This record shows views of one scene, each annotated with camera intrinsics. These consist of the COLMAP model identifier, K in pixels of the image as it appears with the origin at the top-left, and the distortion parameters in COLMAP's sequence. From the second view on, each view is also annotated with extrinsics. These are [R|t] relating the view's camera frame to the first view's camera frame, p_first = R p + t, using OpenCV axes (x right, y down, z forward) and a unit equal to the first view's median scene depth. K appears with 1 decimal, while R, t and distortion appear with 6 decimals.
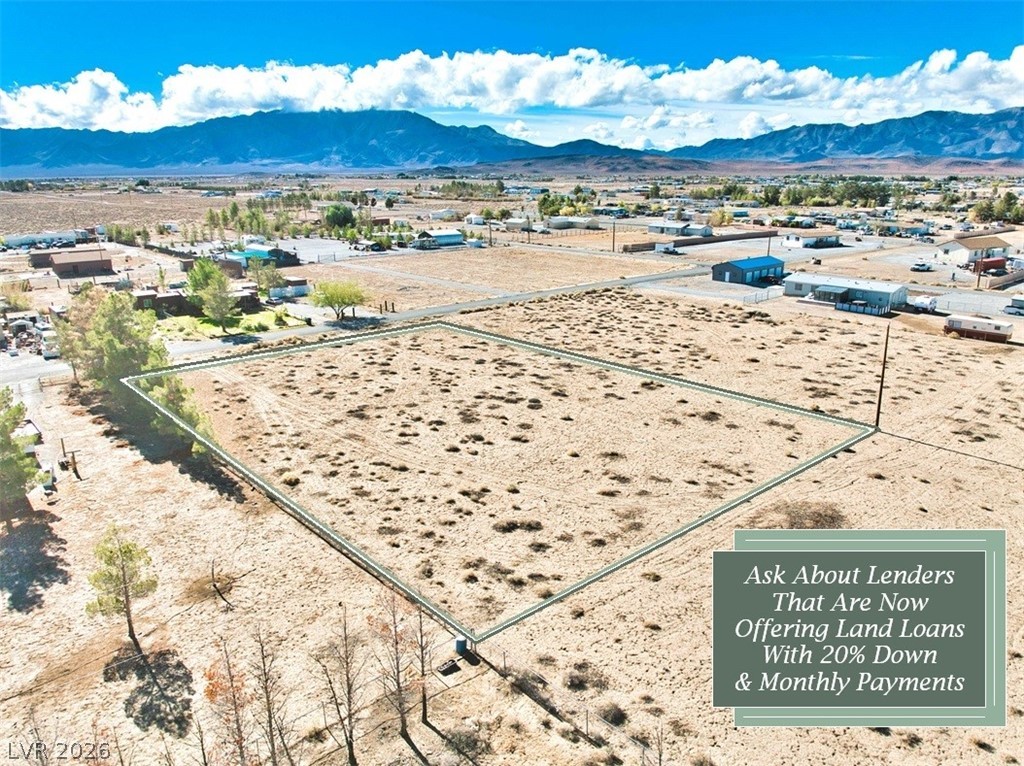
lens RADIAL K [[758.9, 0, 512.0], [0, 758.9, 383.0], [0, 0, 1]] dist [0.001091, -0.041151]
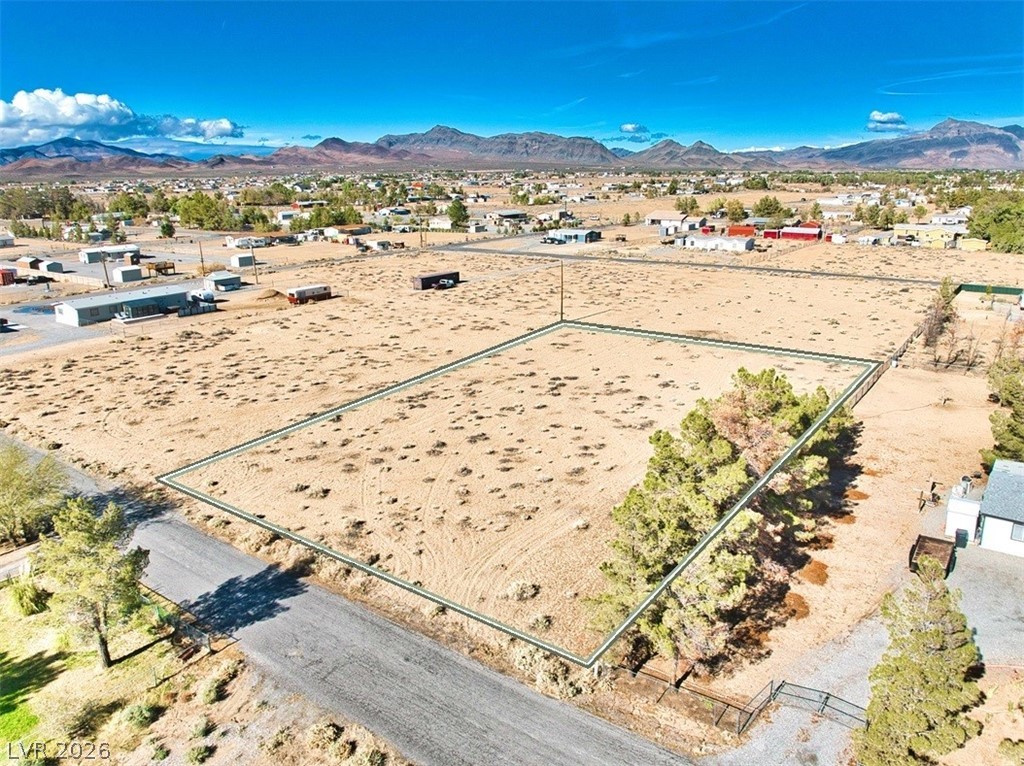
lens RADIAL K [[746.3, 0, 507.4], [0, 746.3, 413.6], [0, 0, 1]] dist [-0.019865, -0.023494]
pose [[-0.223055, -0.290121, 0.930632, -0.915683], [0.277018, 0.896459, 0.345864, -0.305574], [-0.934616, 0.334948, -0.119591, 1.116568]]
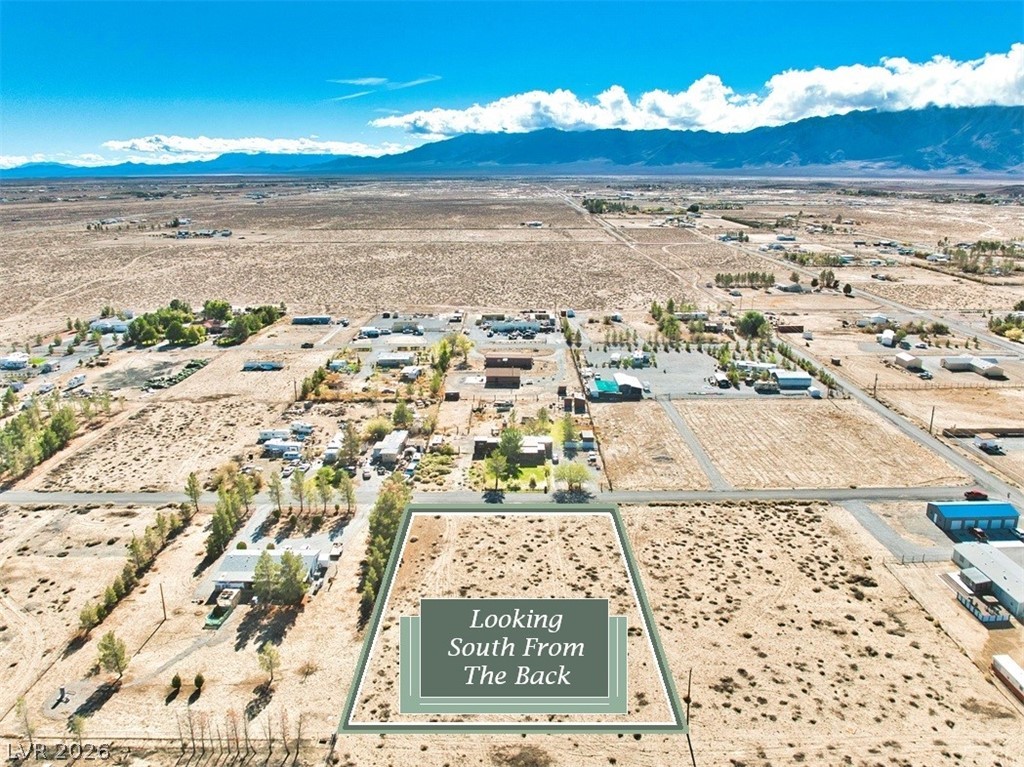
lens RADIAL K [[758.9, 0, 512.0], [0, 758.9, 383.5], [0, 0, 1]] dist [0.001091, -0.041151]
pose [[0.757924, 0.183179, -0.626096, 0.834347], [-0.181488, 0.981085, 0.067338, -0.527095], [0.626588, 0.062592, 0.776833, -0.345882]]
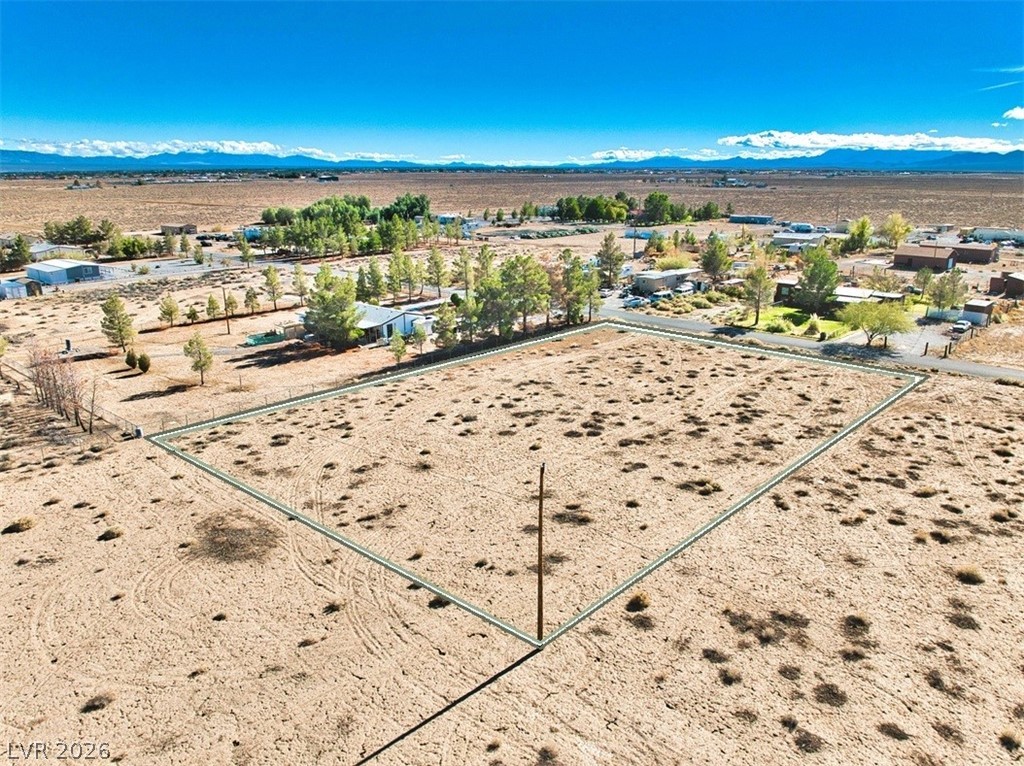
lens RADIAL K [[743.6, 0, 497.6], [0, 743.6, 417.6], [0, 0, 1]] dist [-0.044632, -0.004191]
pose [[0.109237, 0.328577, -0.938139, 0.759346], [-0.265834, 0.919067, 0.290943, -0.199130], [0.957810, 0.217607, 0.187743, 0.665676]]
